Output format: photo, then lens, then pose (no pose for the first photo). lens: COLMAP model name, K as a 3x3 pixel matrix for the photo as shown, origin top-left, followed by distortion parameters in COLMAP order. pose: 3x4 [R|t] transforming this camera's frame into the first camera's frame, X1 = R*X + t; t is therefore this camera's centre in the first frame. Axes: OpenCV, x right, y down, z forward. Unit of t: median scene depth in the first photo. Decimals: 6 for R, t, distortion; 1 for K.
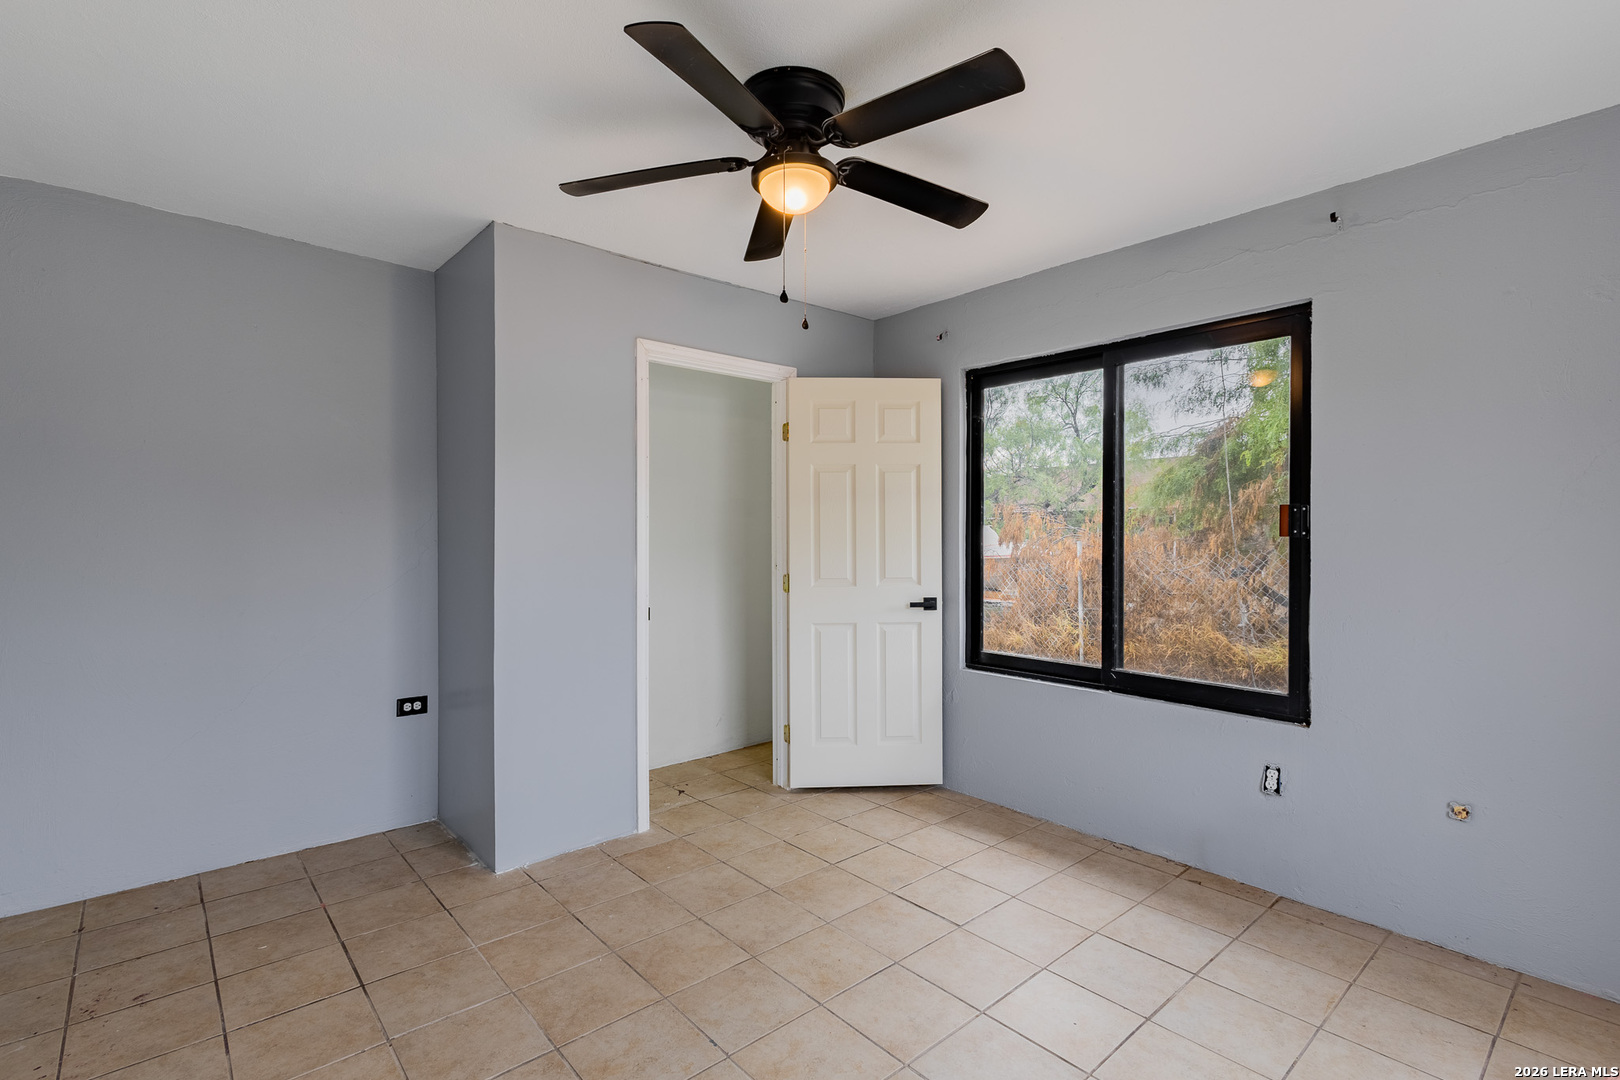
lens RADIAL K [[735.7, 0, 804.7], [0, 735.7, 538.2], [0, 0, 1]] dist [0.009066, -0.002470]
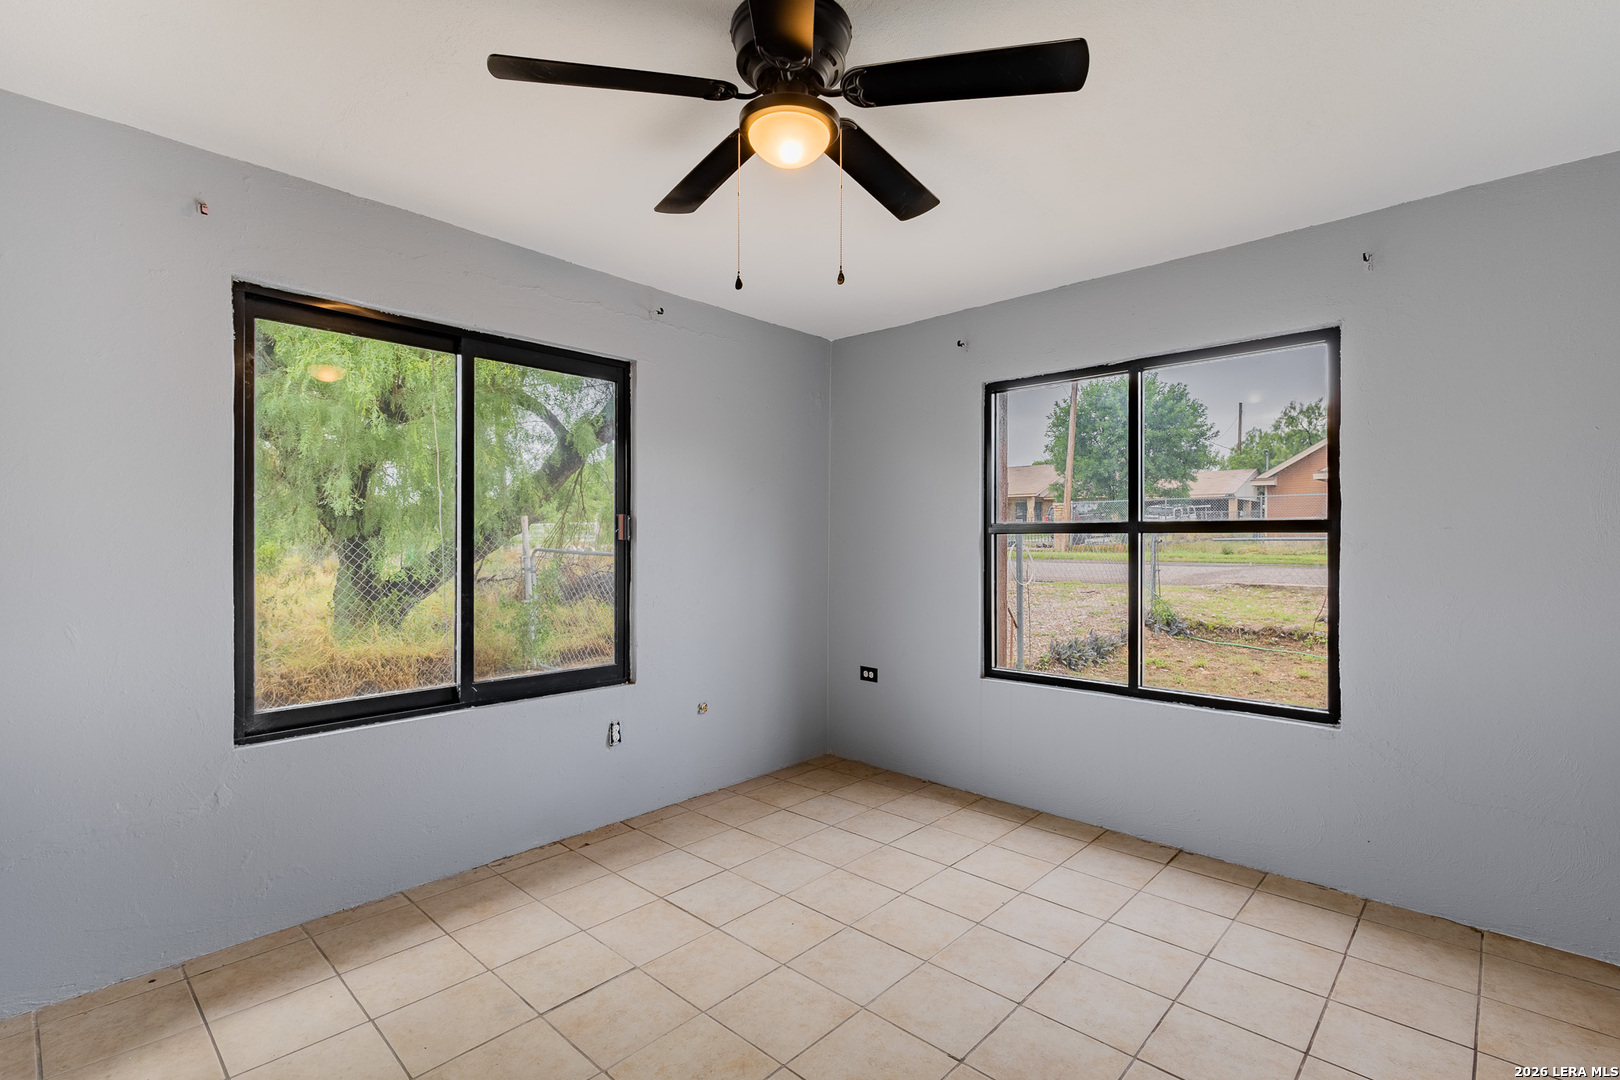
lens RADIAL K [[735.7, 0, 799.6], [0, 735.7, 548.1], [0, 0, 1]] dist [0.009066, -0.002470]
pose [[-0.080575, -0.007572, 0.996720, -0.625298], [0.010031, 0.999914, 0.008407, 0.004244], [-0.996698, 0.010676, -0.080492, 0.765222]]
